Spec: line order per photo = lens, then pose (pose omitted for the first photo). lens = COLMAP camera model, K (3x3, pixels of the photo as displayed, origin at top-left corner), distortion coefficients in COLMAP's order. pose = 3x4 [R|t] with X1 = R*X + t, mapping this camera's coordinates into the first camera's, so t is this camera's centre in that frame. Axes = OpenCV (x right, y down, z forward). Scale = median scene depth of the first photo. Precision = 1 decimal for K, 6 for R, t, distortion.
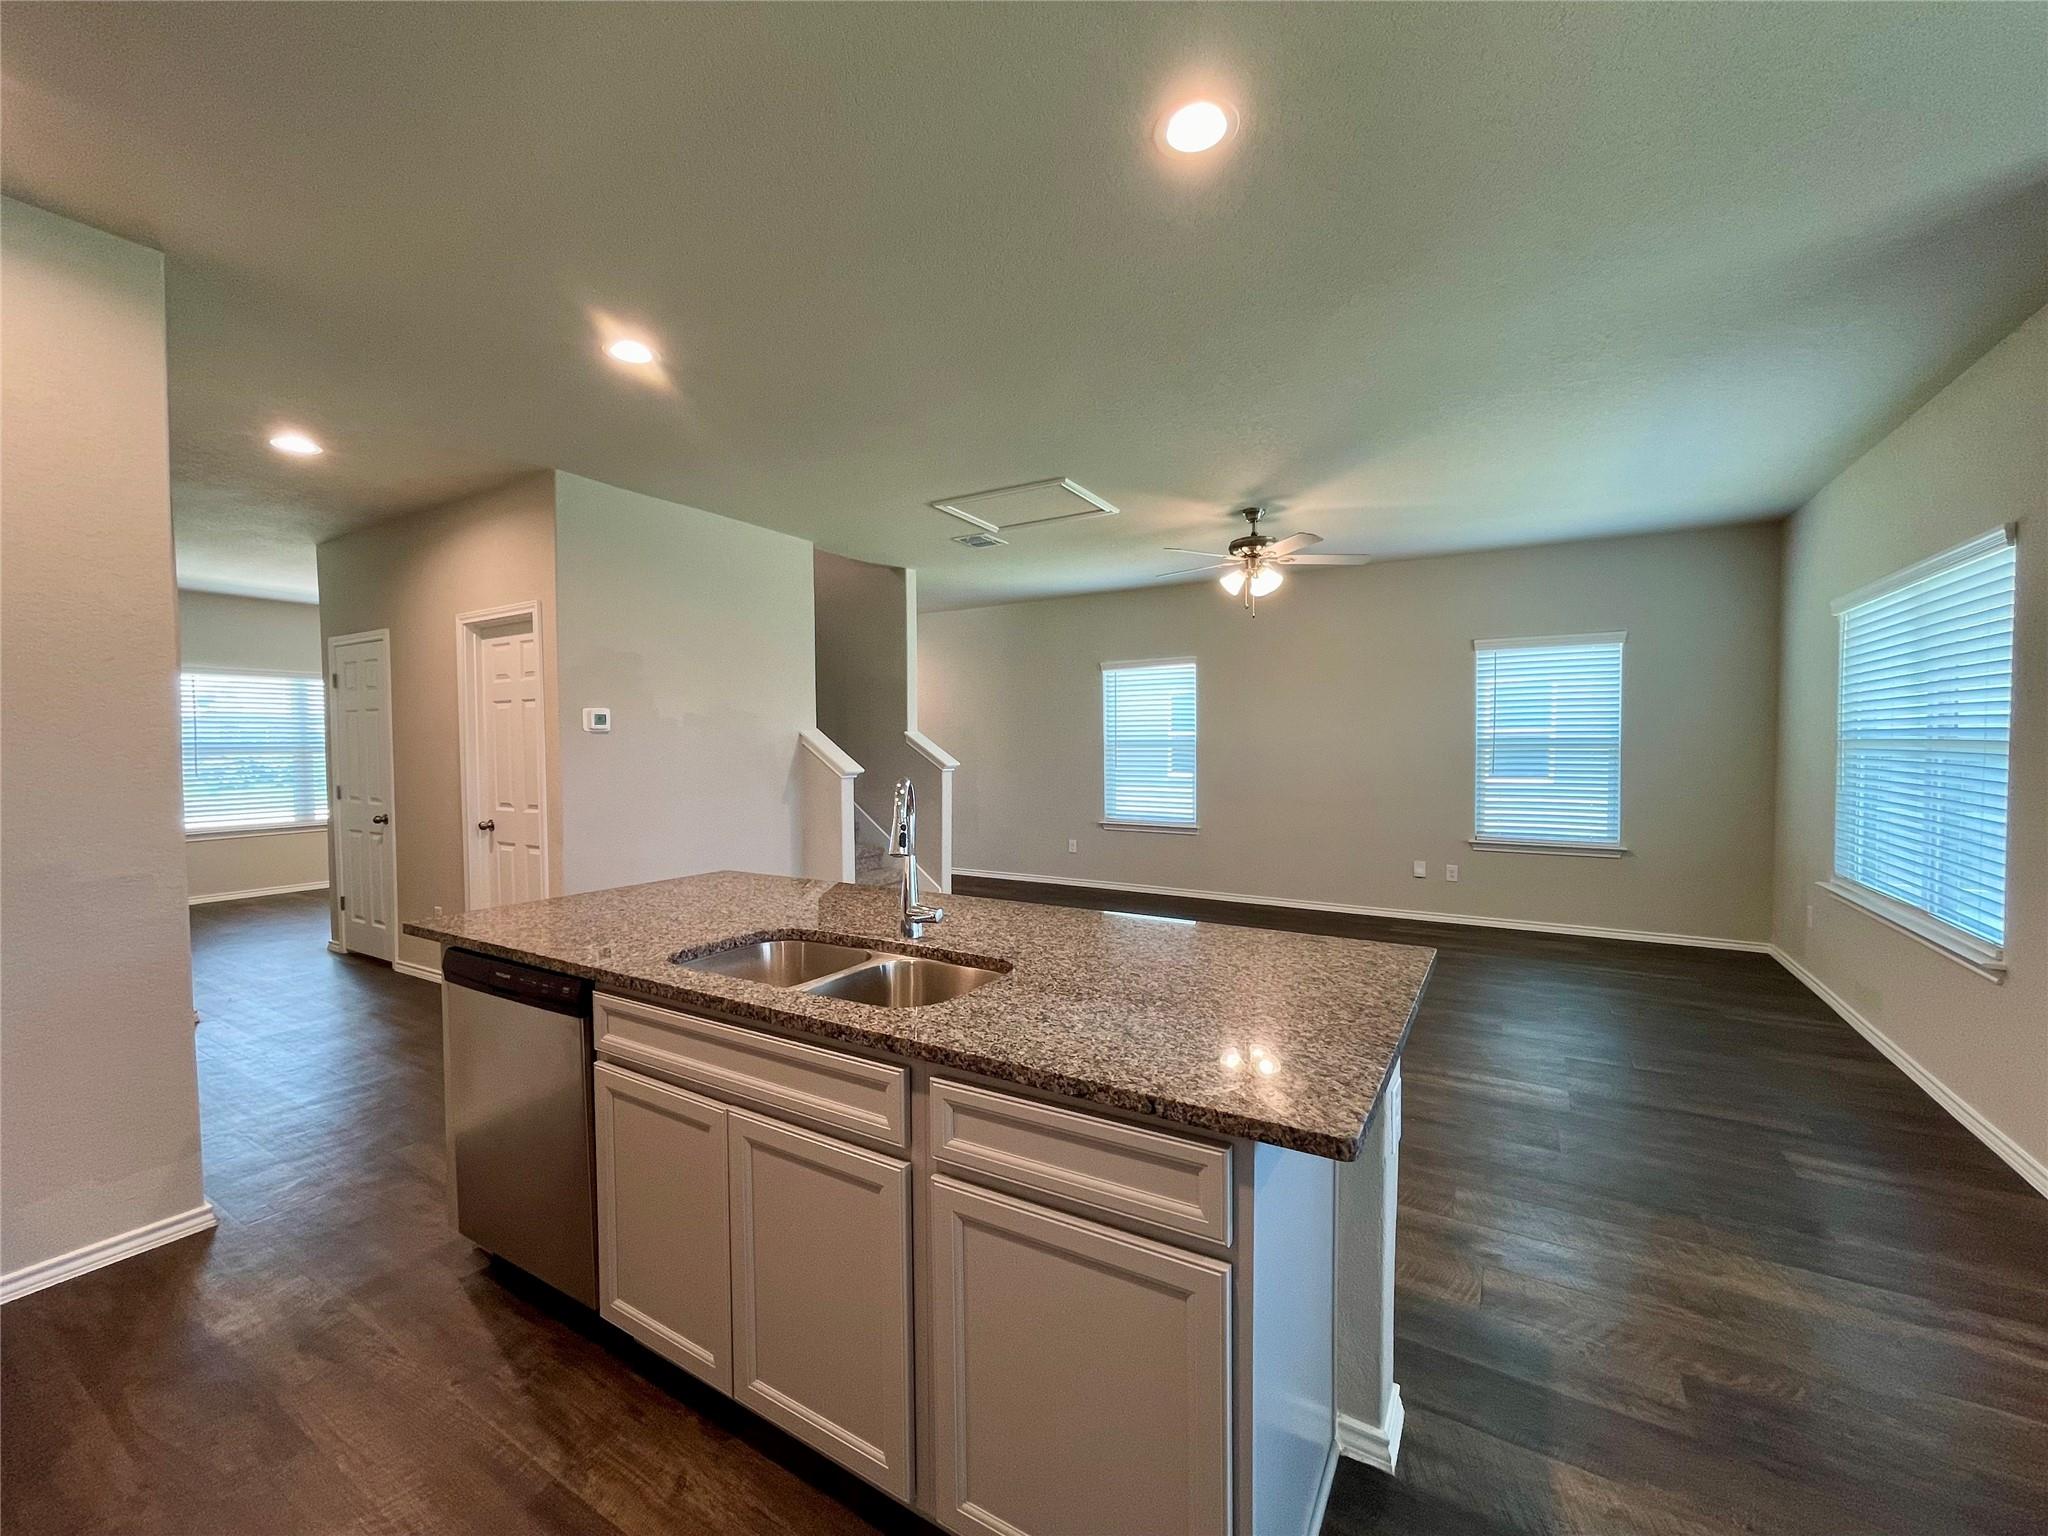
lens RADIAL K [[822.1, 0, 1020.2], [0, 822.1, 772.3], [0, 0, 1]] dist [-0.000317, -0.000132]
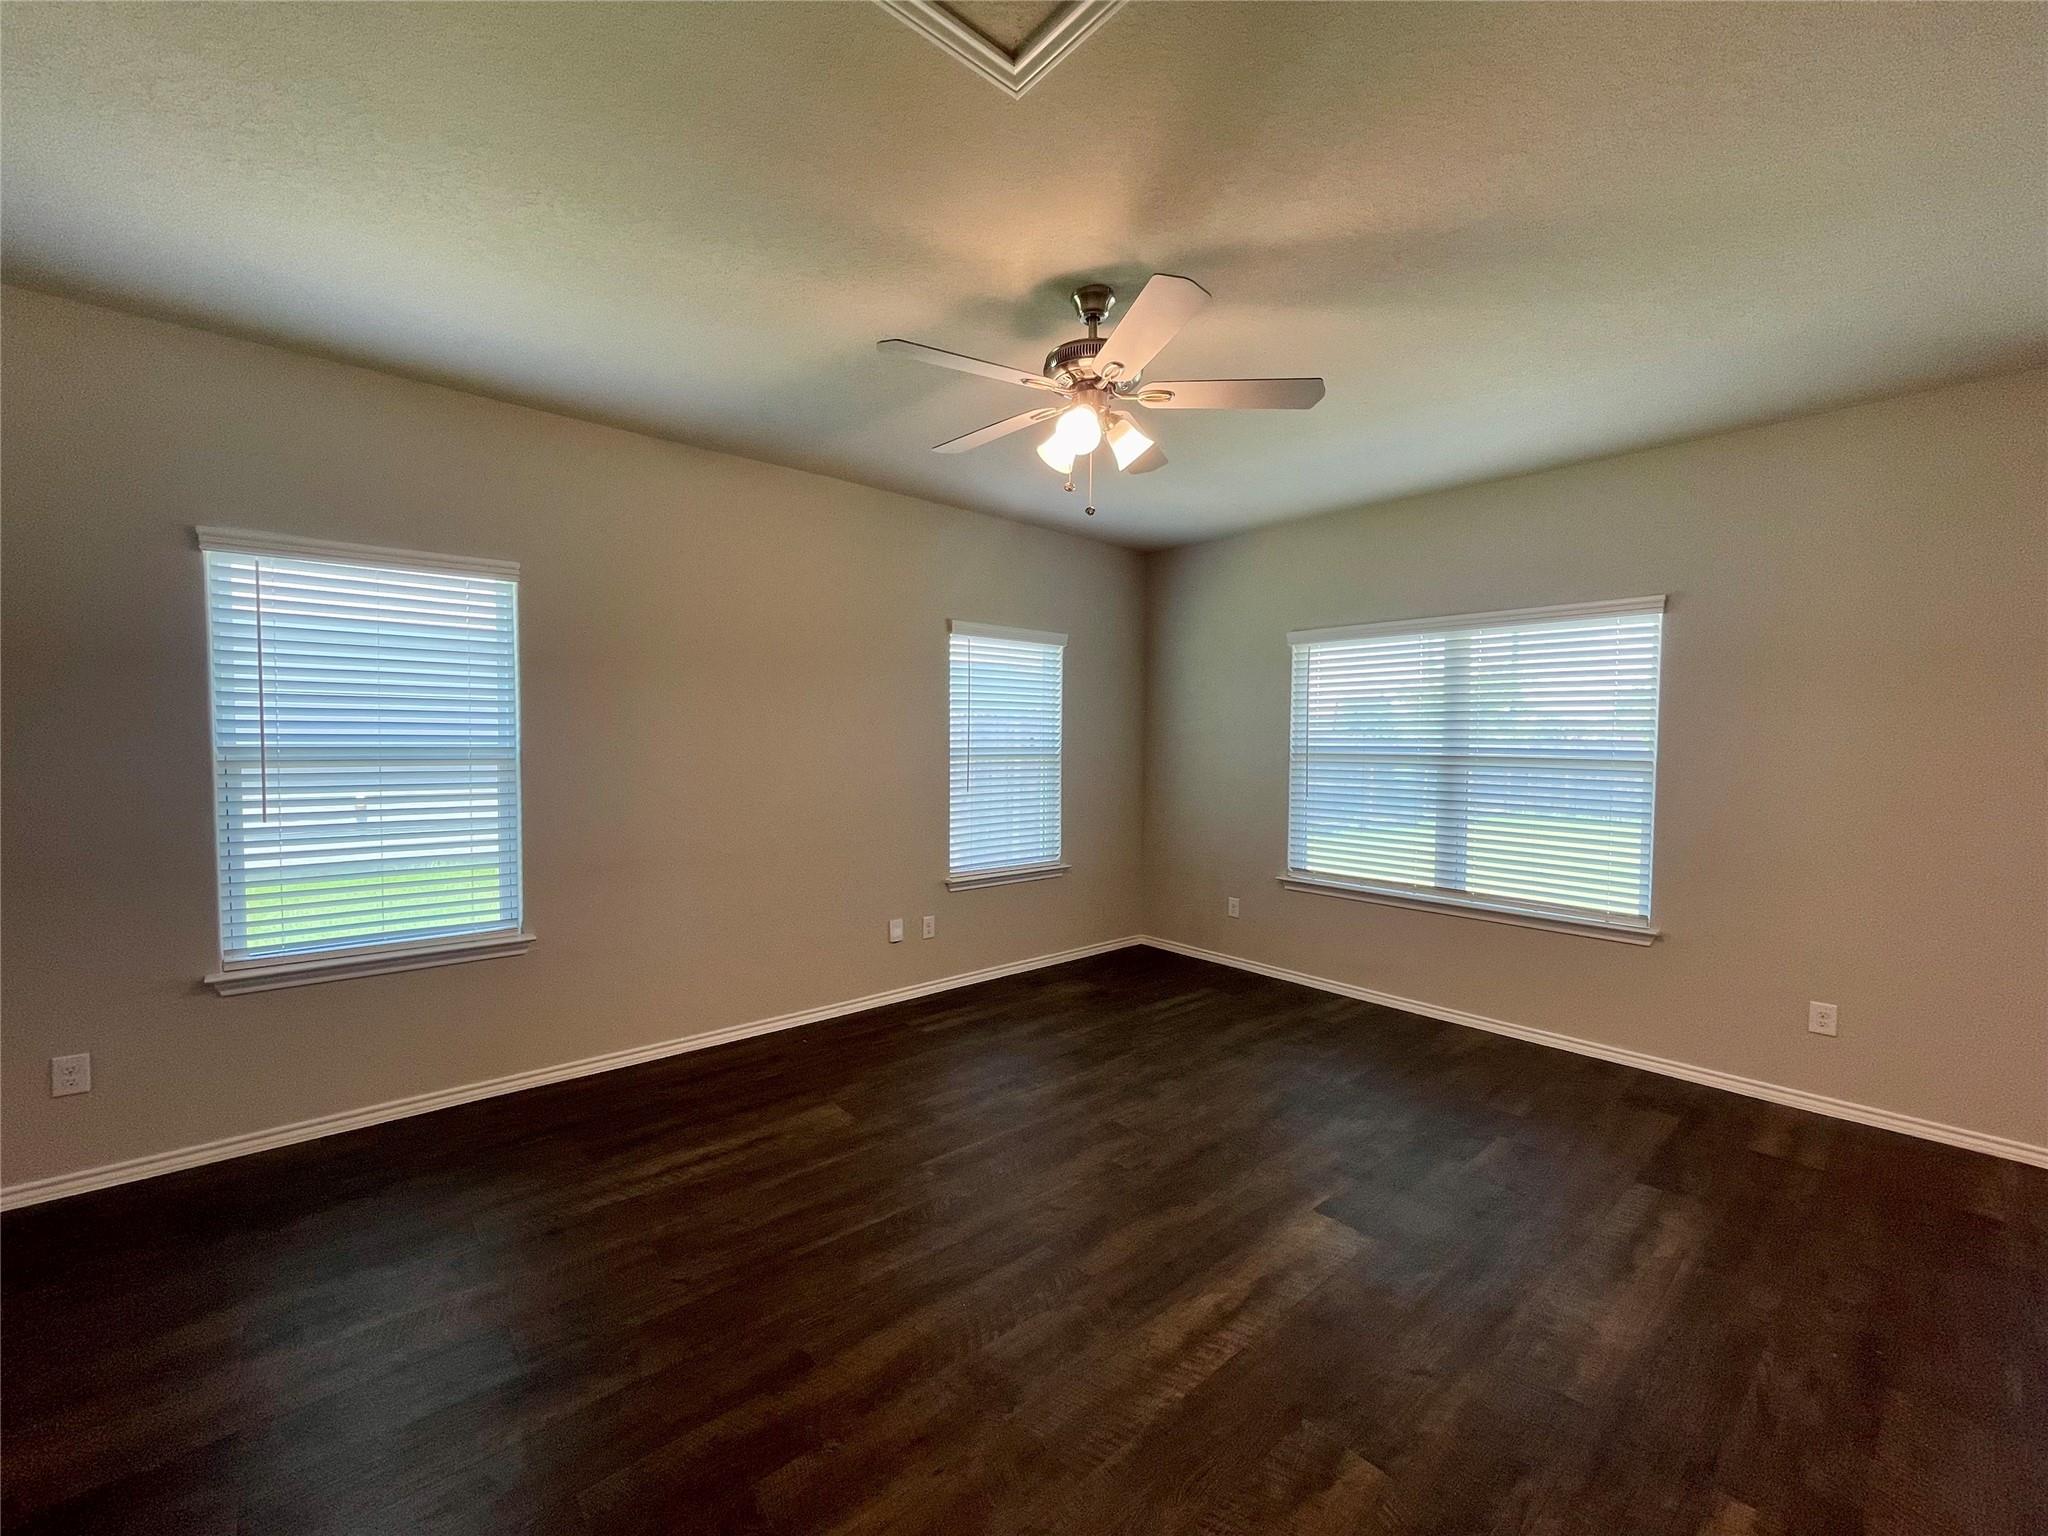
lens RADIAL K [[822.1, 0, 1020.2], [0, 822.1, 772.3], [0, 0, 1]] dist [-0.000317, -0.000132]
pose [[0.308311, -0.032220, 0.950740, -0.173311], [0.023979, 0.999372, 0.026092, -0.039941], [-0.950983, 0.014753, 0.308890, 0.750651]]
